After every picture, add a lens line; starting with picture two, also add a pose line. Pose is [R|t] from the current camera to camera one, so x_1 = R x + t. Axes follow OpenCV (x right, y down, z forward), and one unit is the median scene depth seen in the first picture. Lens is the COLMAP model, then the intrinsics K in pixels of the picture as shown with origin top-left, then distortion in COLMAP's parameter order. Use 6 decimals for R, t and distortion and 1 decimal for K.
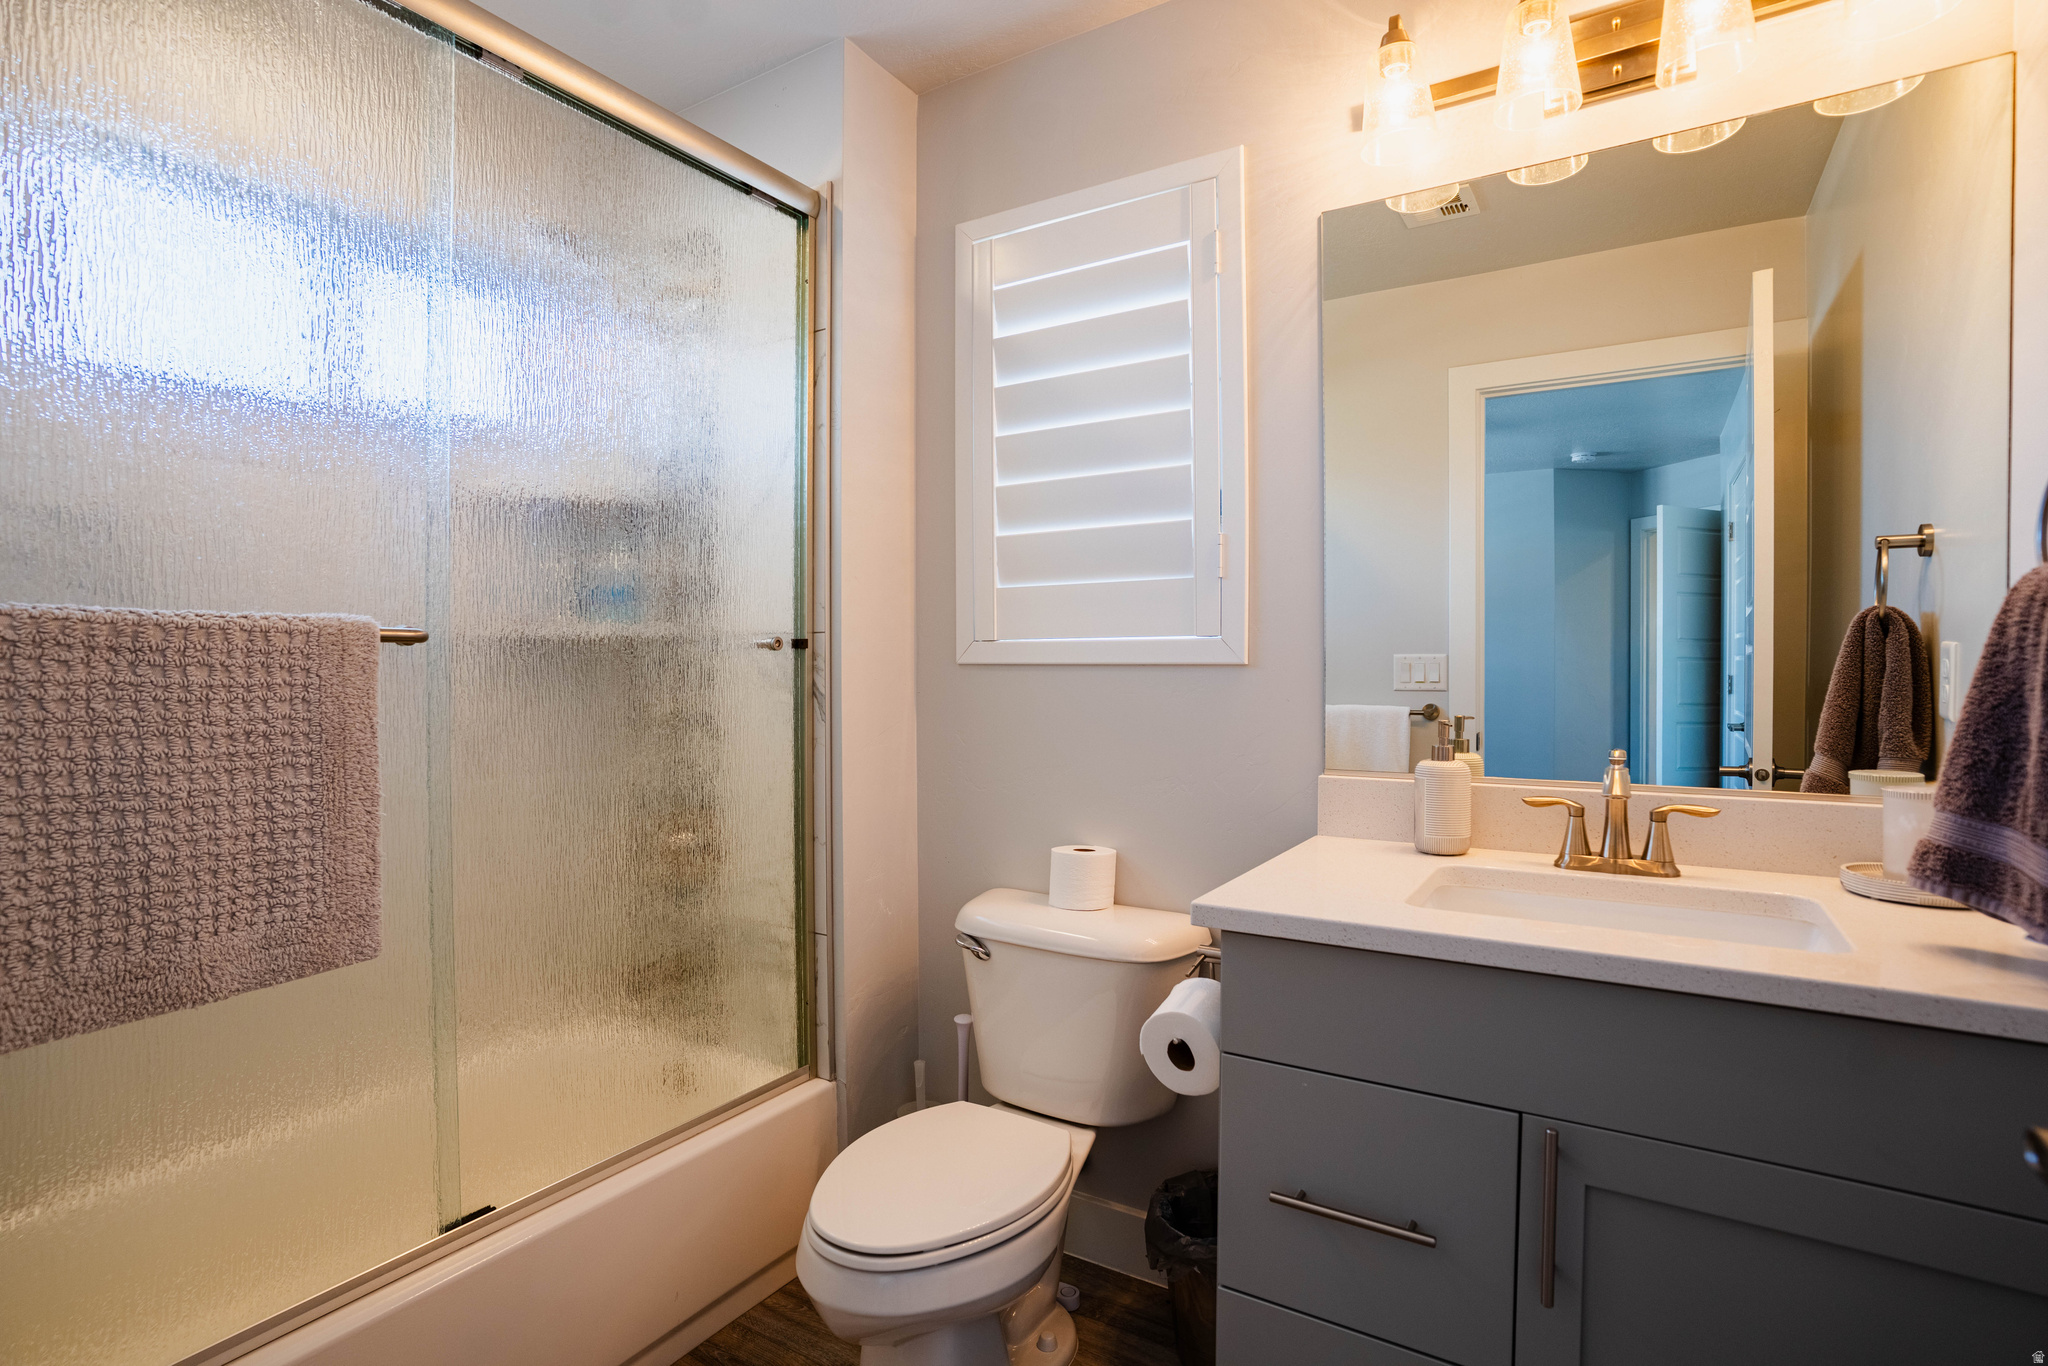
lens RADIAL K [[990.9, 0, 1028.7], [0, 990.9, 680.8], [0, 0, 1]] dist [-0.046651, 0.008469]
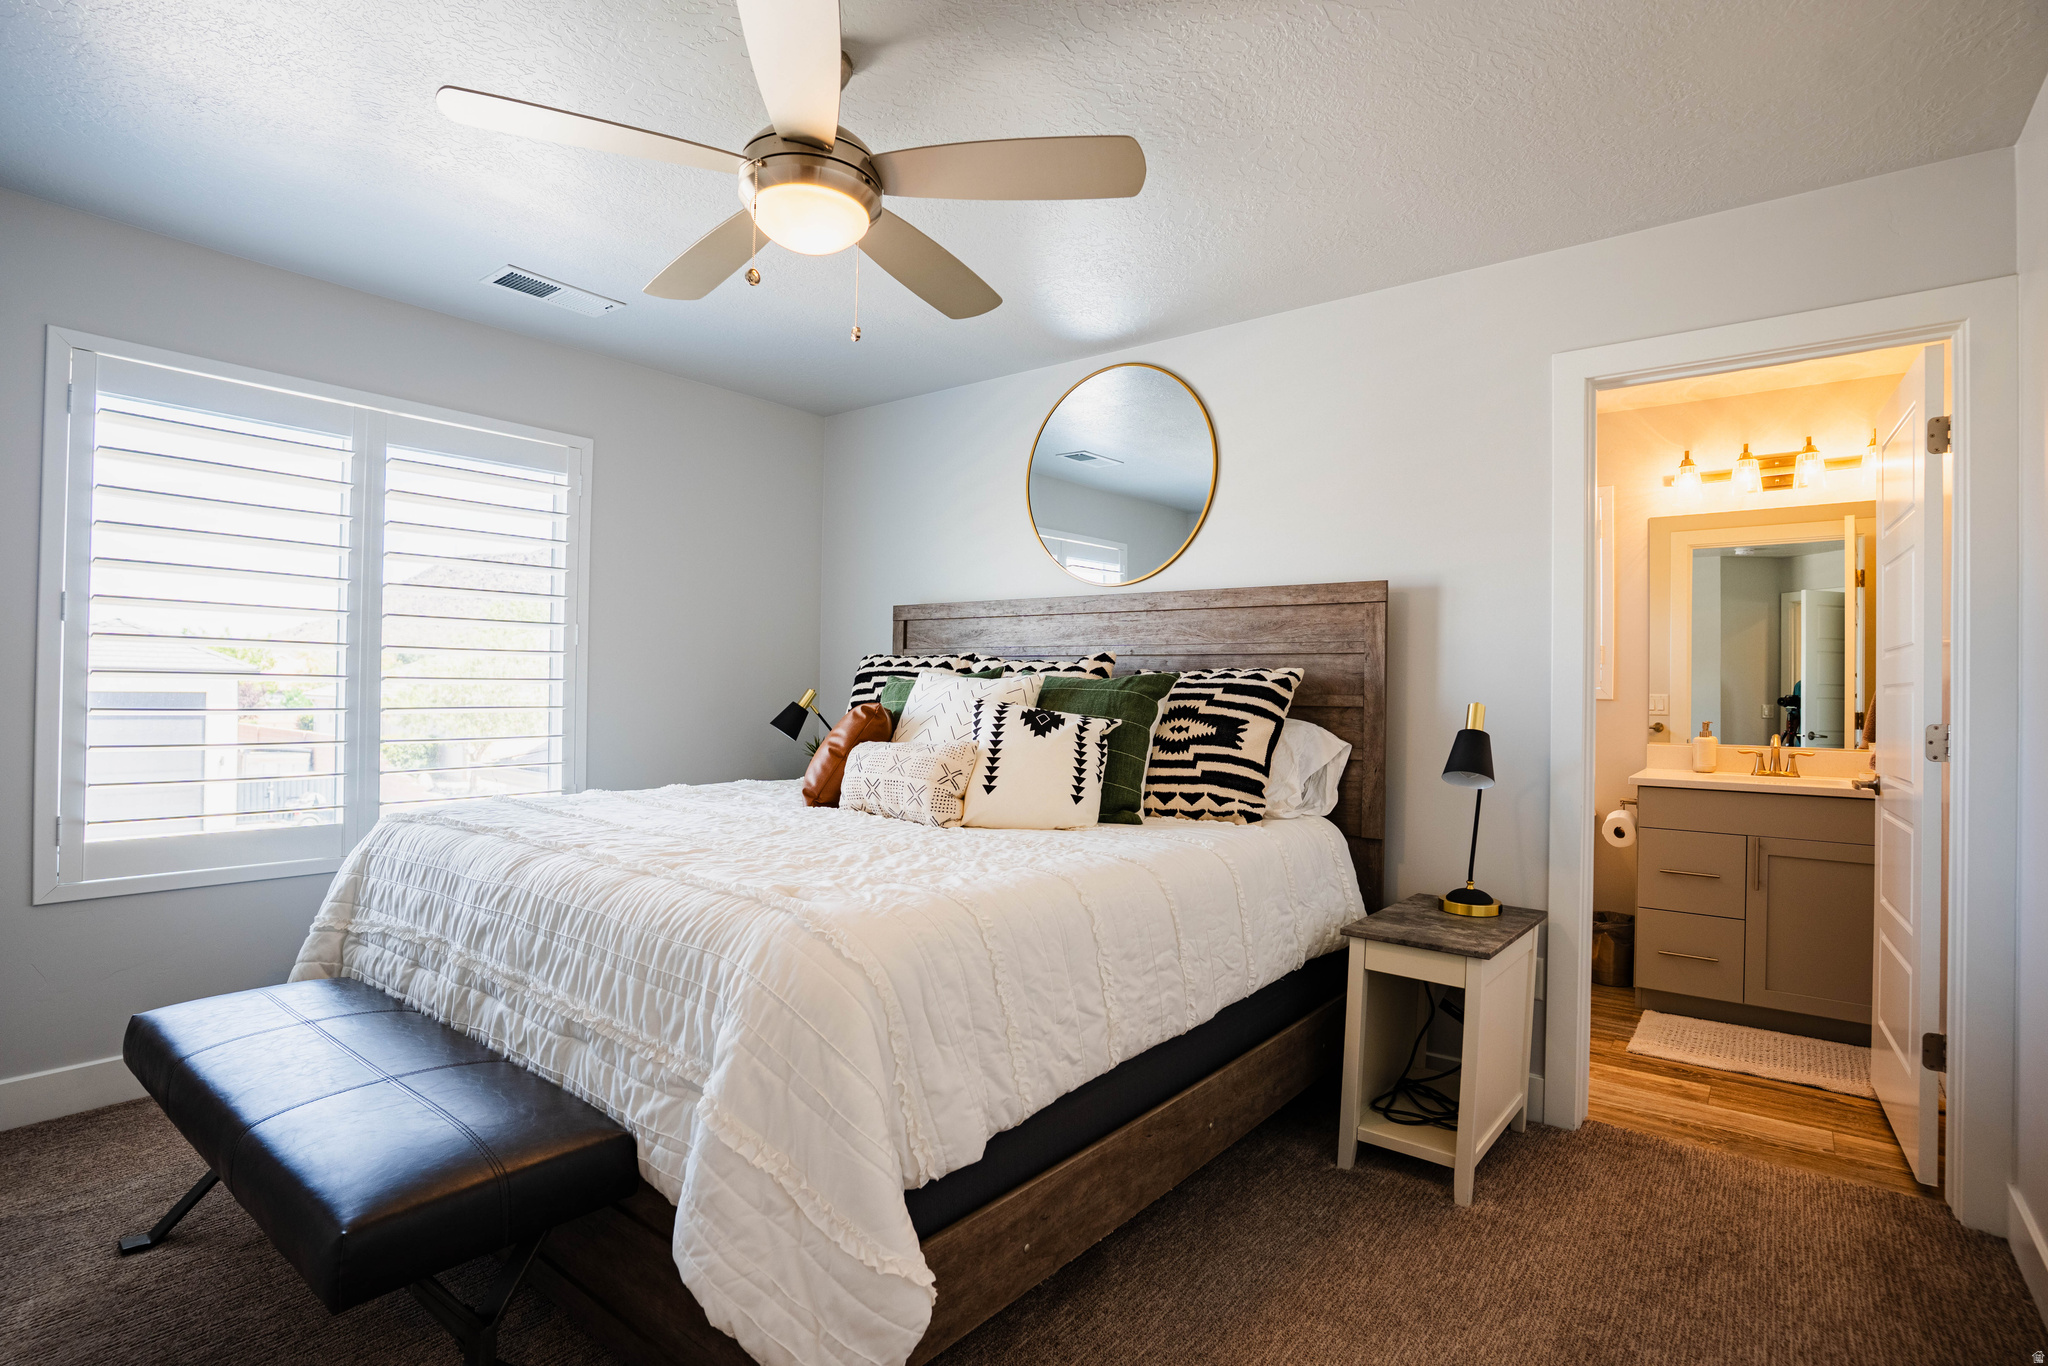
lens RADIAL K [[990.9, 0, 1007.4], [0, 990.9, 684.3], [0, 0, 1]] dist [-0.046651, 0.008469]
pose [[0.992442, 0.013570, -0.121965, -1.190634], [-0.016615, 0.999574, -0.023984, 0.035695], [0.121587, 0.025829, 0.992245, -1.924772]]
